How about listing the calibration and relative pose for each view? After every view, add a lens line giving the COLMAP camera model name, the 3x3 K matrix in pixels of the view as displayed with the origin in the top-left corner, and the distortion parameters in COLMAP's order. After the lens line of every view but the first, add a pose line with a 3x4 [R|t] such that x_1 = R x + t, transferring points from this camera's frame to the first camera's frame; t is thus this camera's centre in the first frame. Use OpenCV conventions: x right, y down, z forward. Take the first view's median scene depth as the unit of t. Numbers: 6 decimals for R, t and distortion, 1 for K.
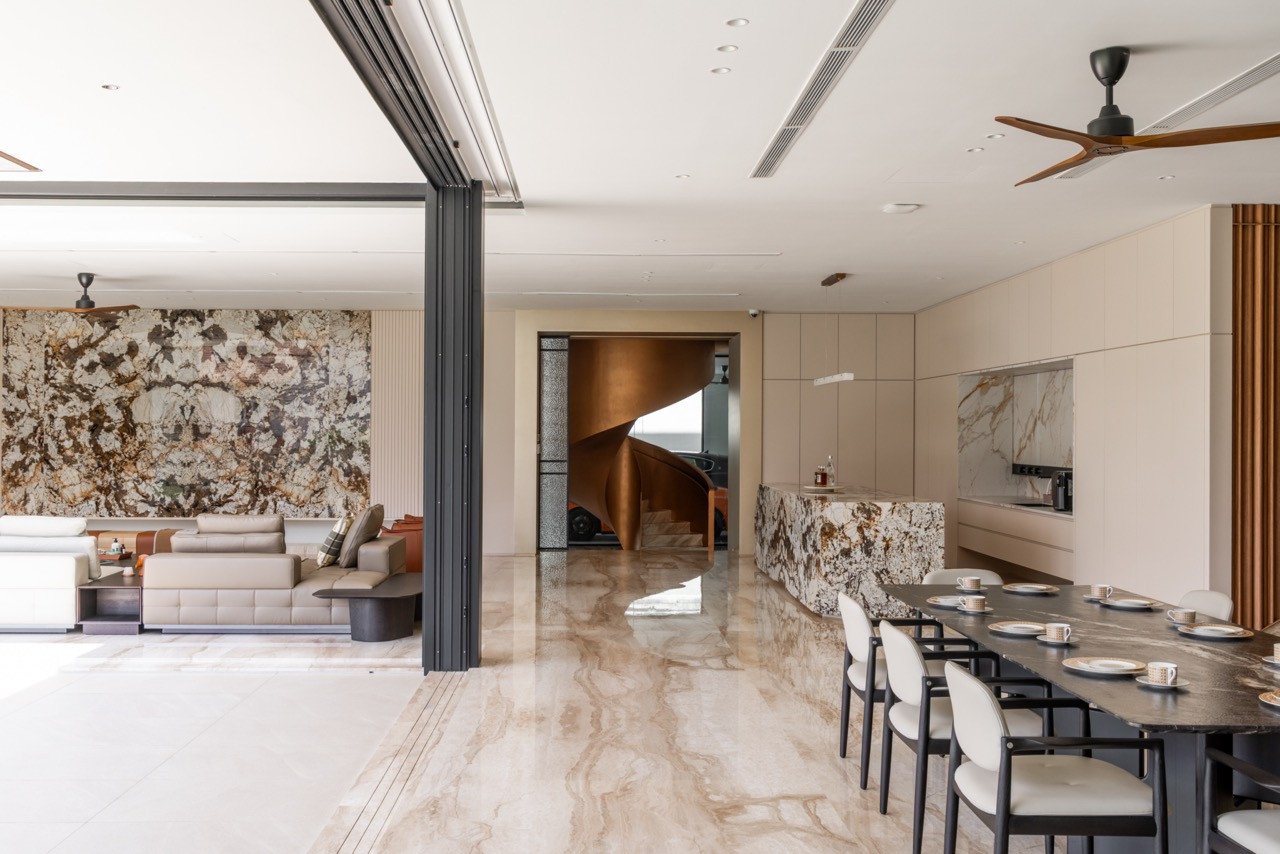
lens RADIAL K [[1211.0, 0, 609.4], [0, 1211.0, 413.1], [0, 0, 1]] dist [0.006948, 0.000000]
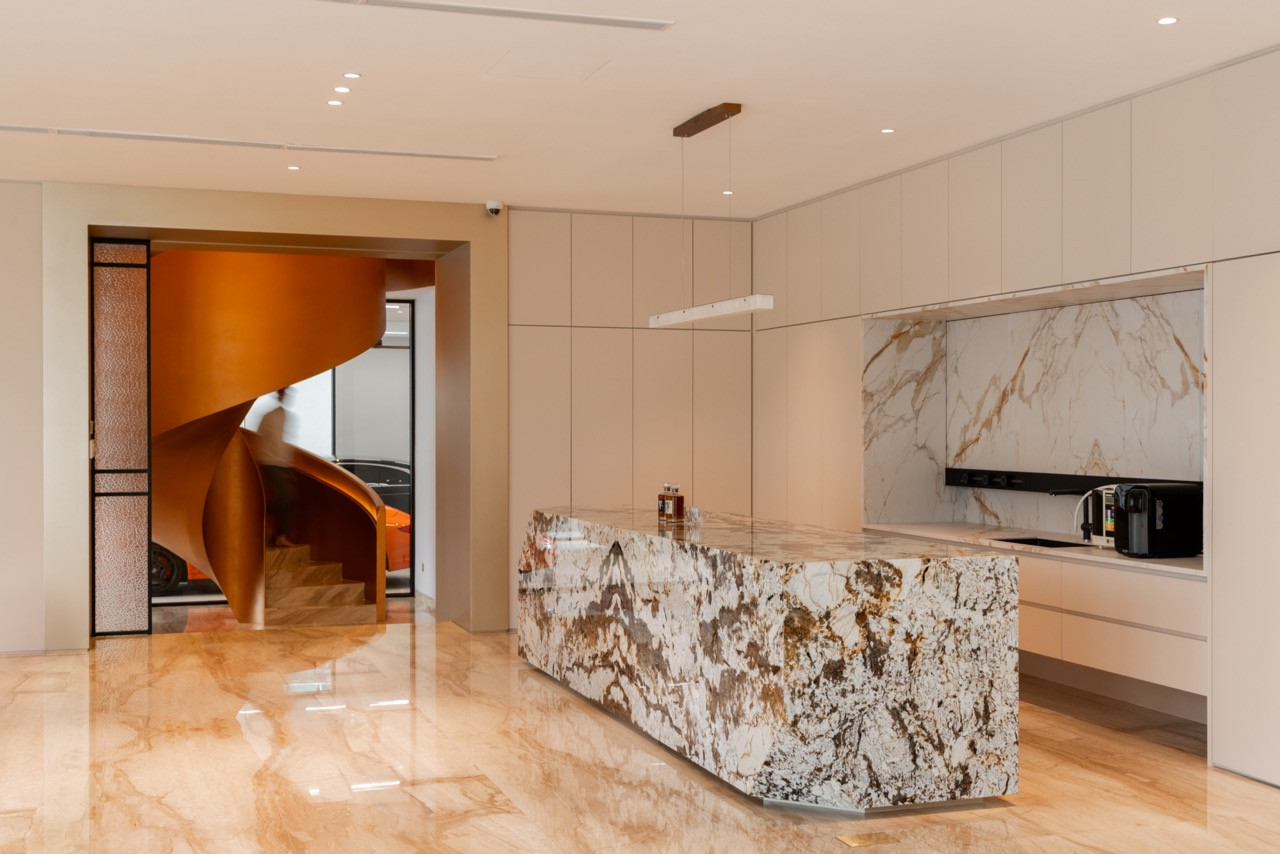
lens RADIAL K [[1466.9, 0, 636.6], [0, 1466.9, 437.5], [0, 0, 1]] dist [0.029062, 0.000000]
pose [[0.951029, -0.005005, 0.309060, -0.040326], [-0.002597, 0.999704, 0.024183, 0.010926], [-0.309090, -0.023801, 0.950735, 0.408356]]
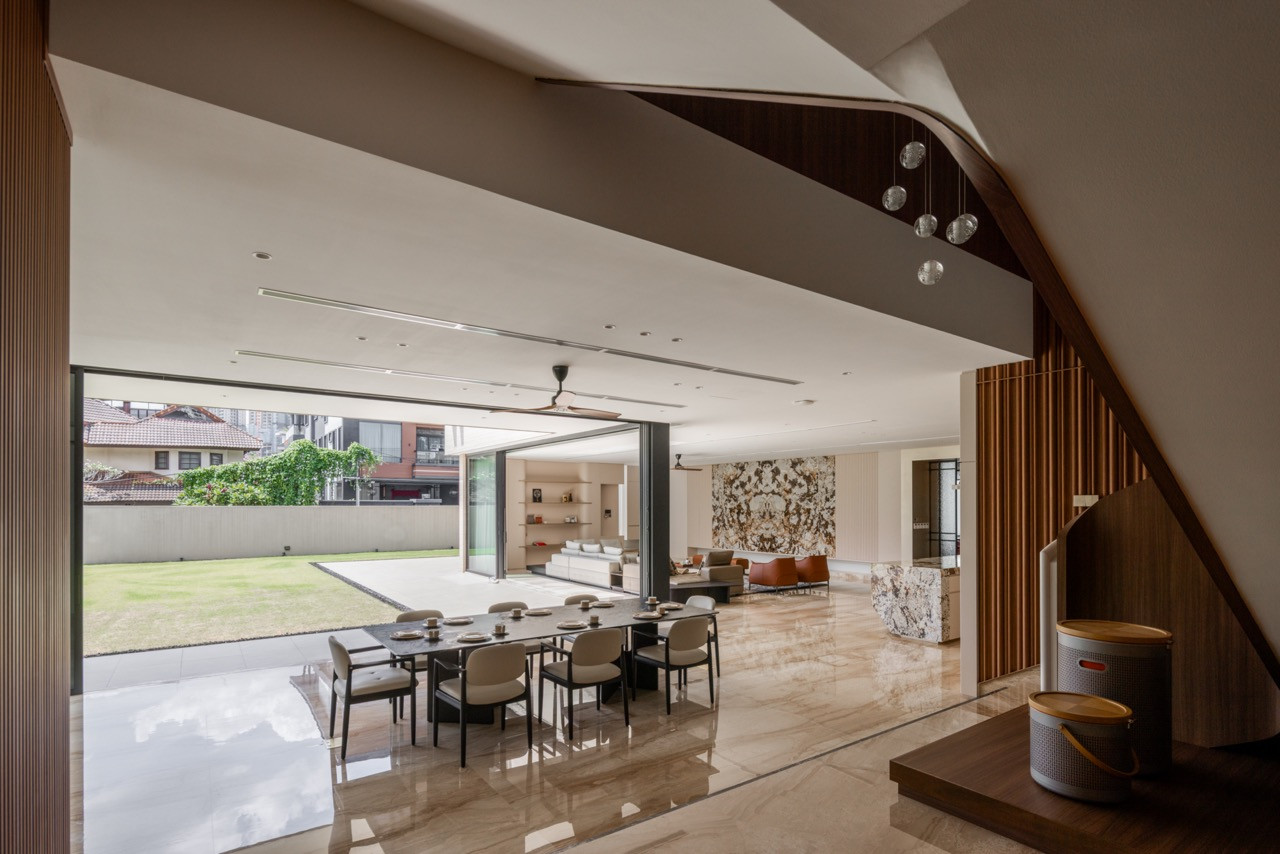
lens RADIAL K [[616.3, 0, 637.3], [0, 616.3, 472.8], [0, 0, 1]] dist [0.000776, 0.000287]
pose [[0.570758, -0.046377, -0.819808, 0.591918], [0.013761, 0.998804, -0.046923, -0.015474], [0.821003, 0.015500, 0.570713, 0.180112]]
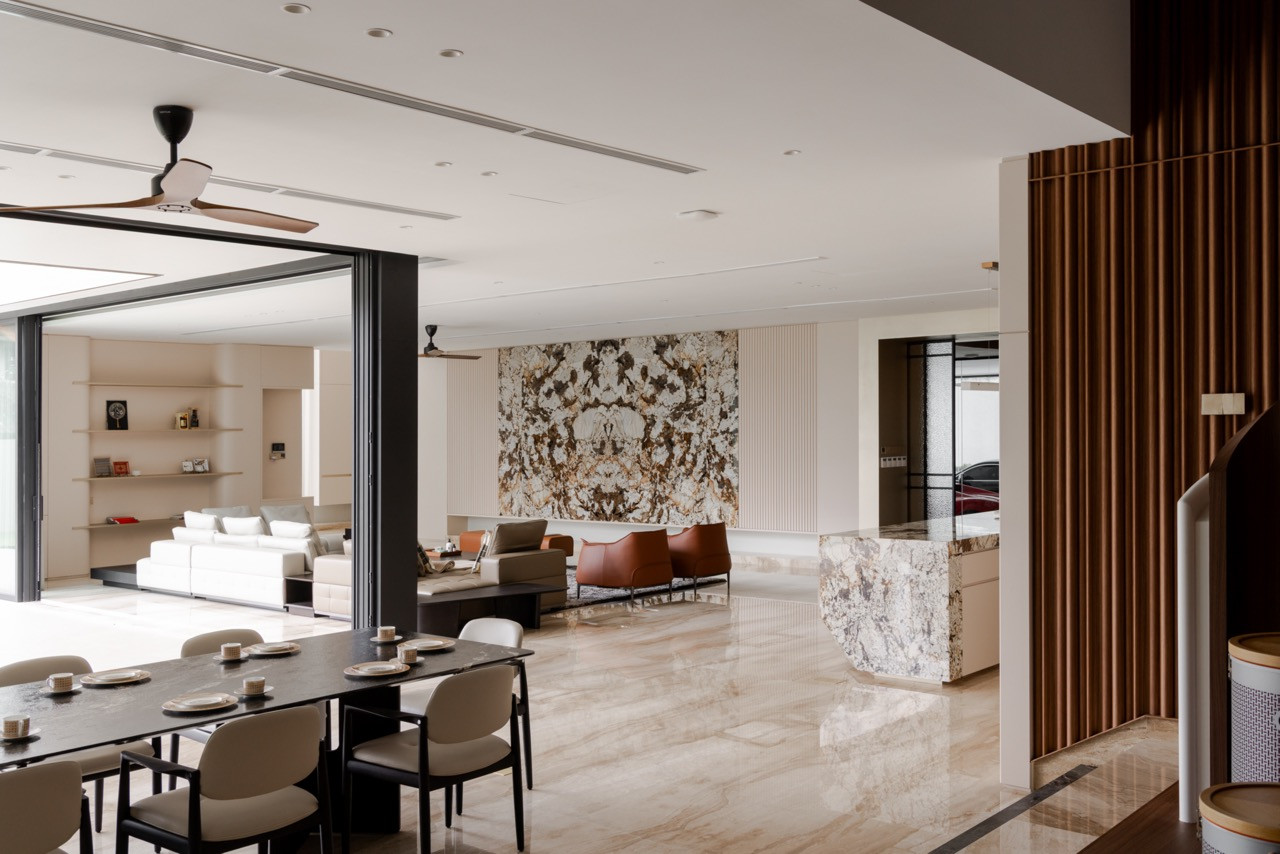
lens RADIAL K [[1211.0, 0, 651.0], [0, 1211.0, 358.1], [0, 0, 1]] dist [0.006948, 0.000000]
pose [[0.757766, -0.053190, -0.650354, 0.552504], [0.026925, 0.998372, -0.050281, -0.012159], [0.651970, 0.020591, 0.757965, 0.200171]]
